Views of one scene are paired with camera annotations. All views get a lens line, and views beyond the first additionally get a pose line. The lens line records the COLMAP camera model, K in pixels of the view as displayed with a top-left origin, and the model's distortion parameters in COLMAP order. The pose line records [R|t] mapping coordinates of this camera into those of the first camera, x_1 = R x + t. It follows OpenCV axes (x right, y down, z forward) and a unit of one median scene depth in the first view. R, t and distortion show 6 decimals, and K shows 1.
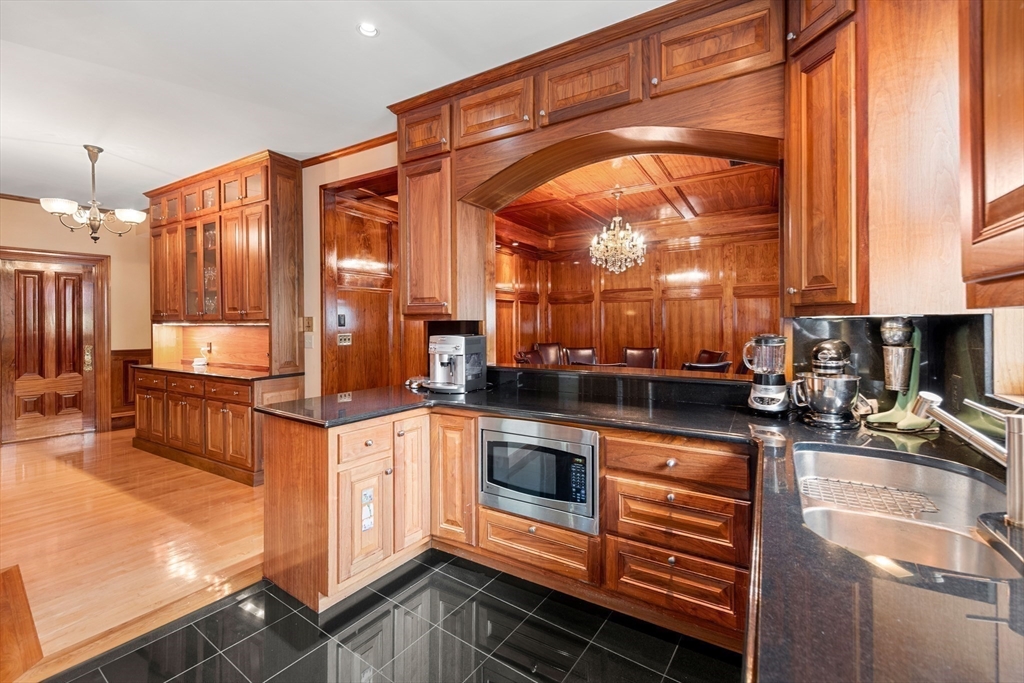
lens RADIAL K [[443.3, 0, 536.1], [0, 443.3, 325.3], [0, 0, 1]] dist [0.000141, -0.000019]
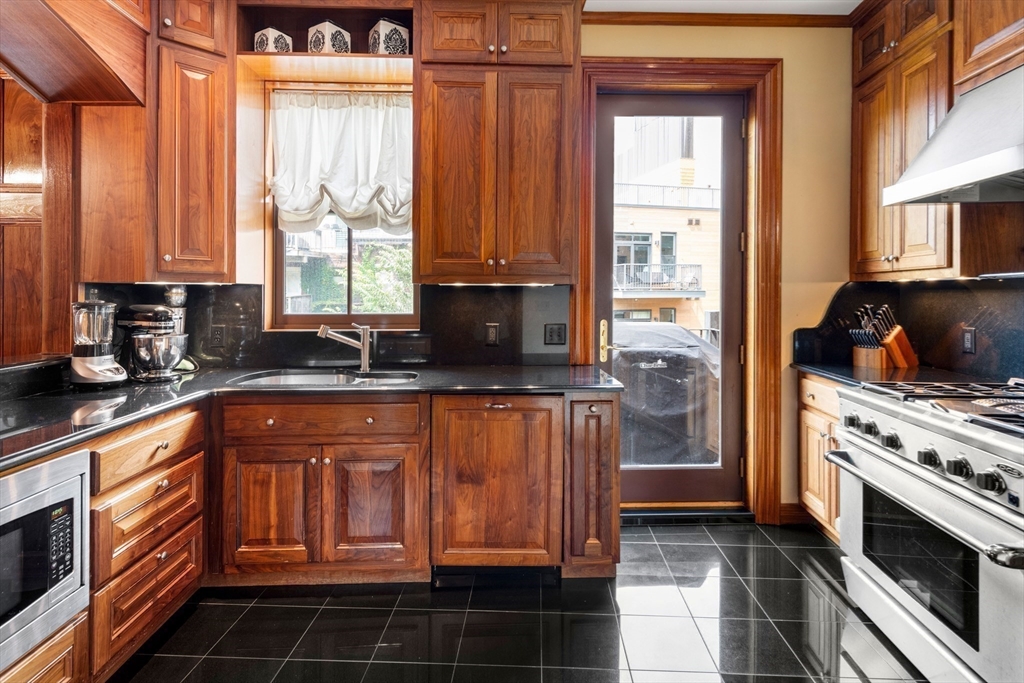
lens RADIAL K [[480.4, 0, 505.1], [0, 480.4, 299.1], [0, 0, 1]] dist [-0.000986, -0.001864]
pose [[-0.523882, -0.002571, 0.851787, -0.833209], [-0.006479, 0.999979, -0.000967, 0.017799], [-0.851766, -0.006025, -0.523888, 0.899779]]
